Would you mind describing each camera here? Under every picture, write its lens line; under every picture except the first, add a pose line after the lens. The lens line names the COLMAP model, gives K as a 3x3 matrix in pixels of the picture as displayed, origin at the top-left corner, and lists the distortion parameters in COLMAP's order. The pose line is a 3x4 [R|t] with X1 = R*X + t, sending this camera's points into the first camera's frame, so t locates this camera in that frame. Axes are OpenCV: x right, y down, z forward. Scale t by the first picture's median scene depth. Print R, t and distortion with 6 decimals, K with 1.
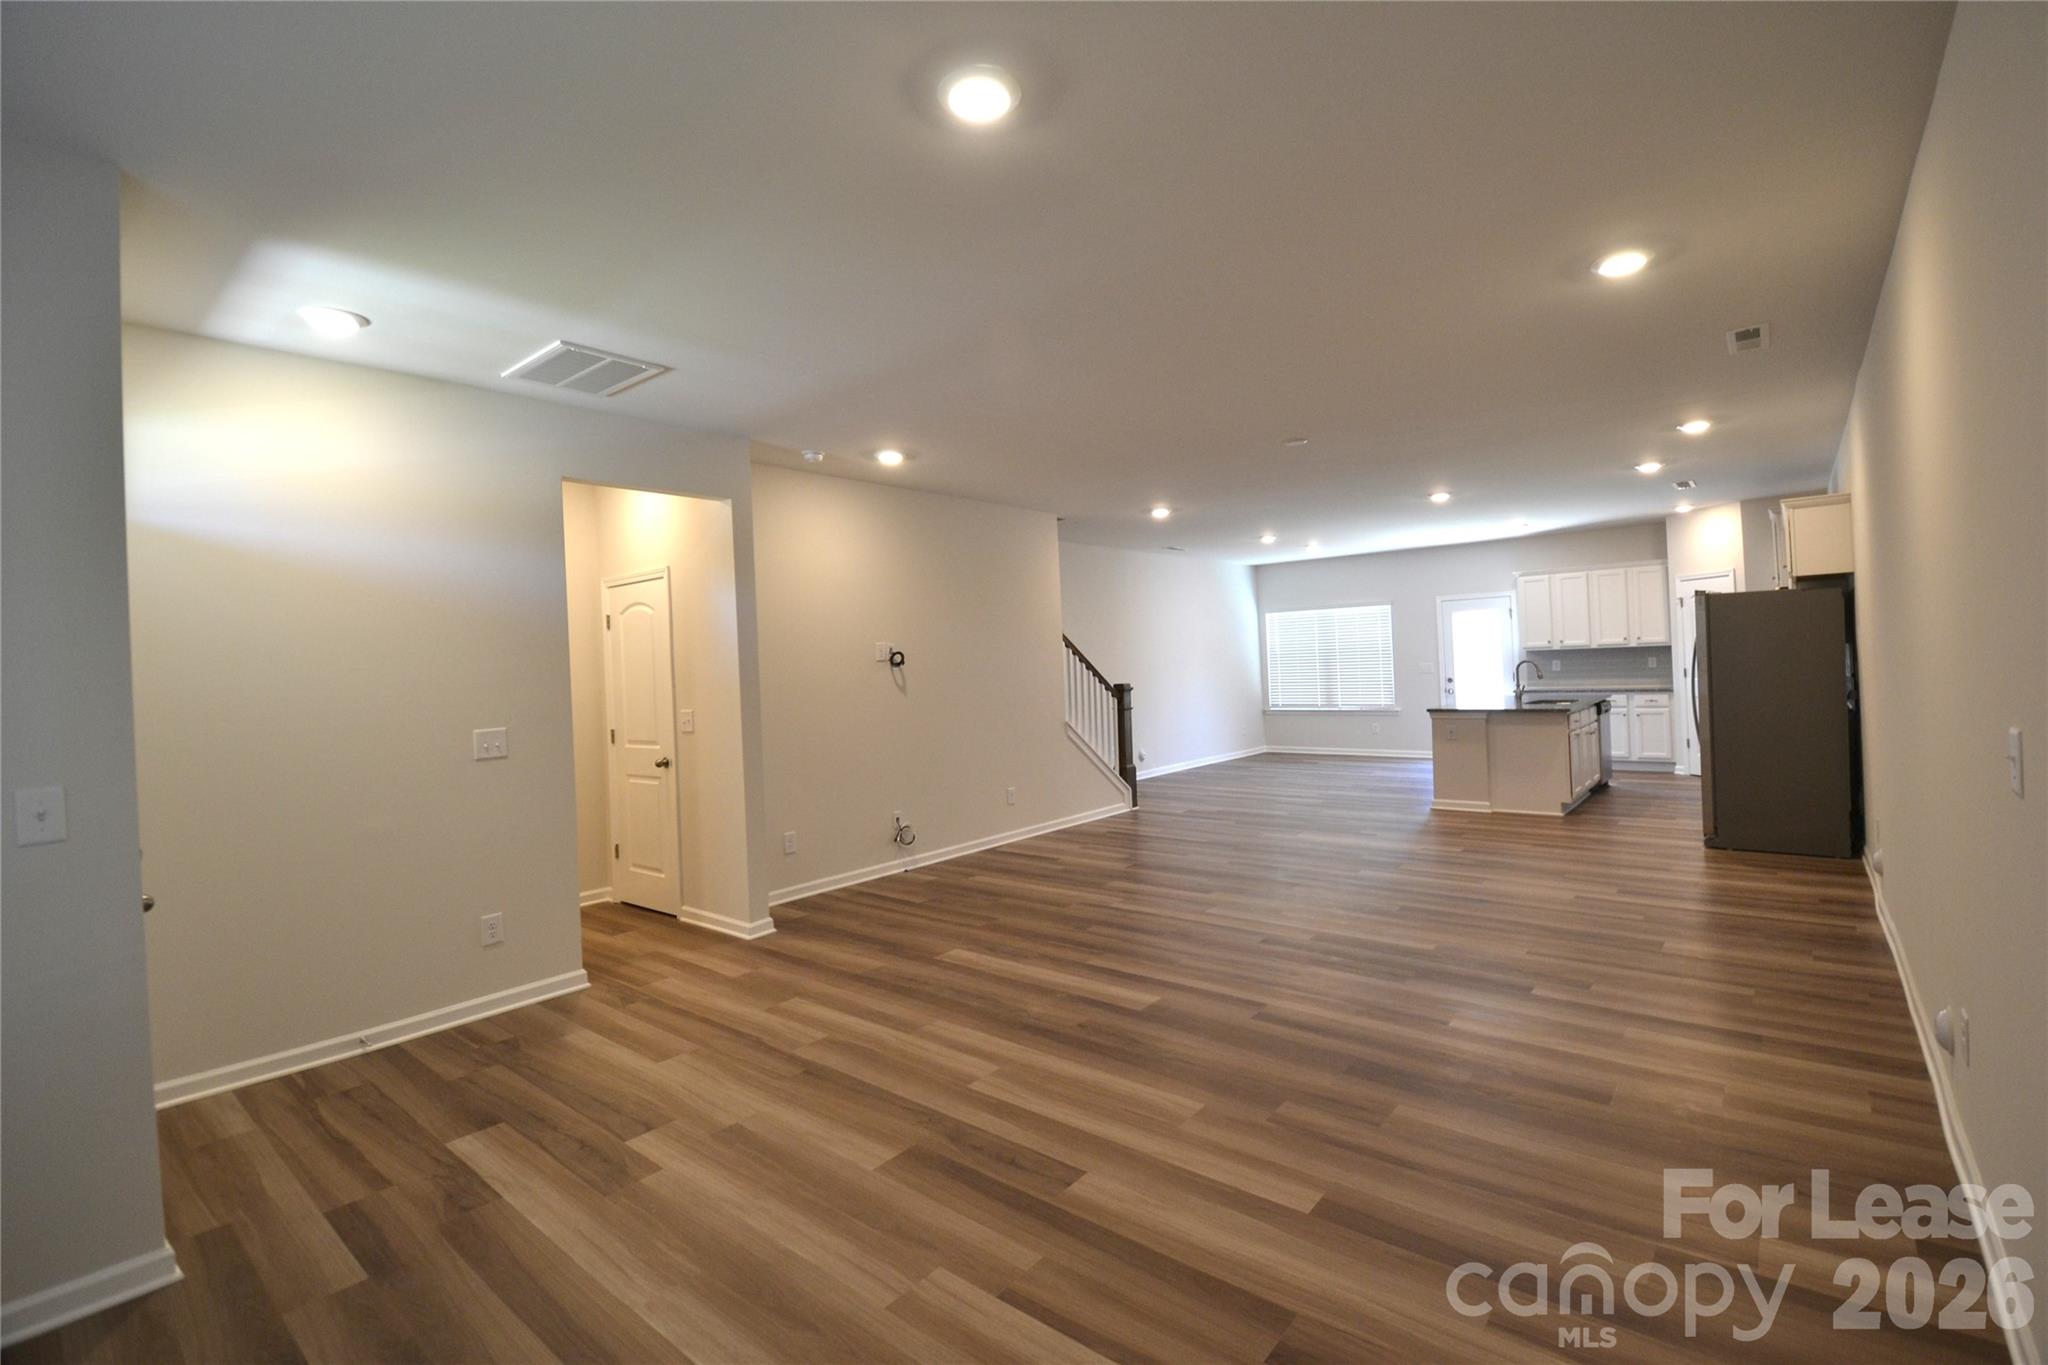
lens RADIAL K [[909.0, 0, 1021.0], [0, 909.0, 676.2], [0, 0, 1]] dist [-0.000082, -0.008205]
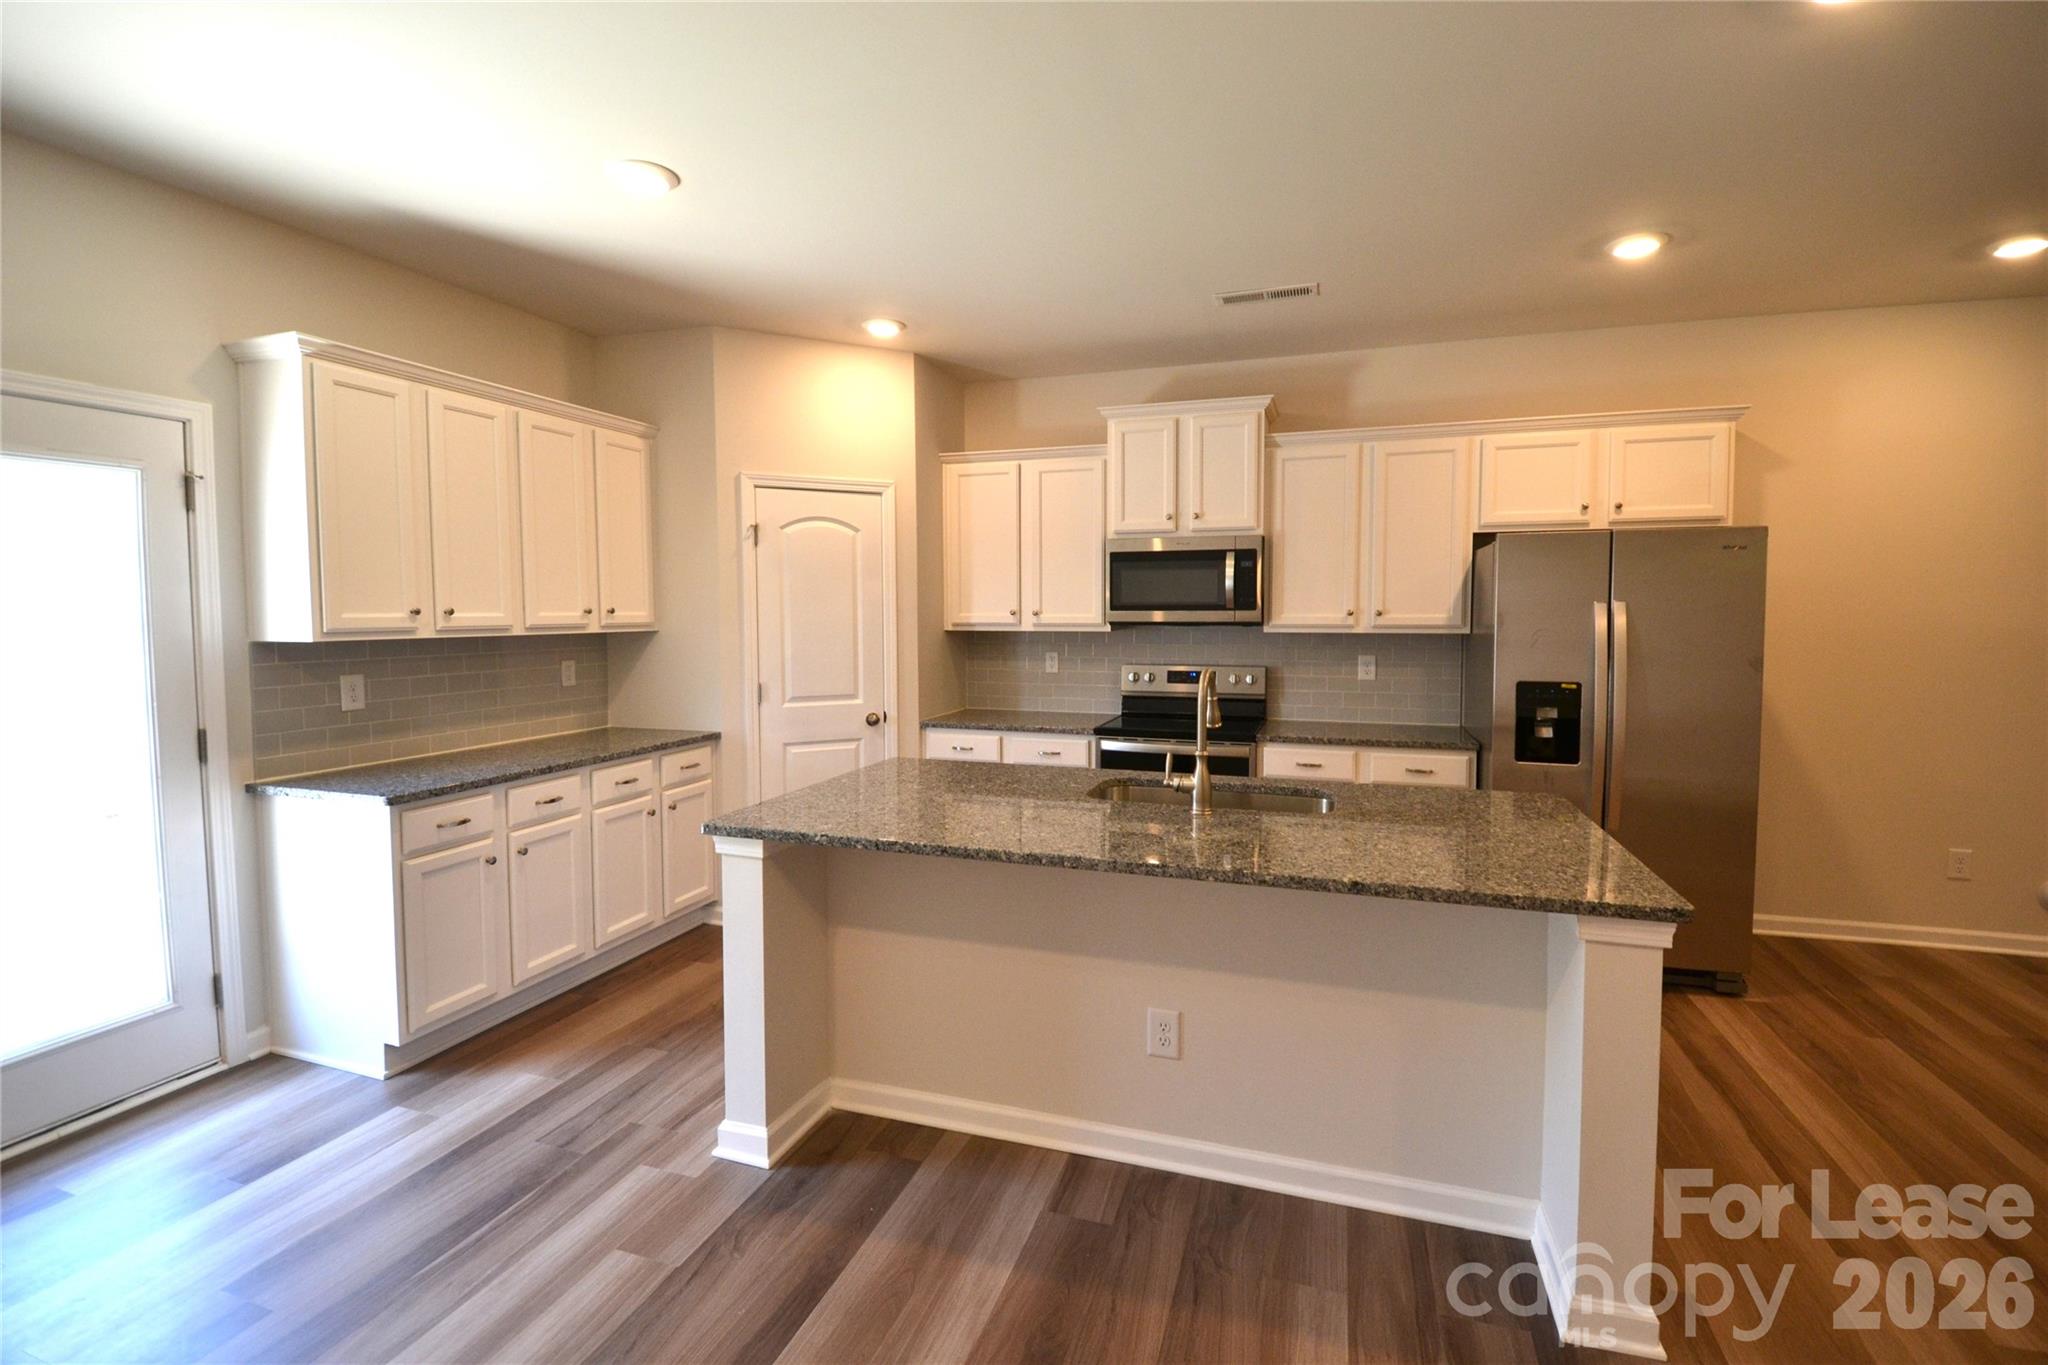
lens RADIAL K [[909.0, 0, 1036.2], [0, 909.0, 658.6], [0, 0, 1]] dist [-0.000082, -0.008205]
pose [[-0.385348, -0.008663, 0.922731, 0.213771], [0.026569, 0.999437, 0.020479, -0.021582], [-0.922389, 0.032407, -0.384901, 0.843826]]
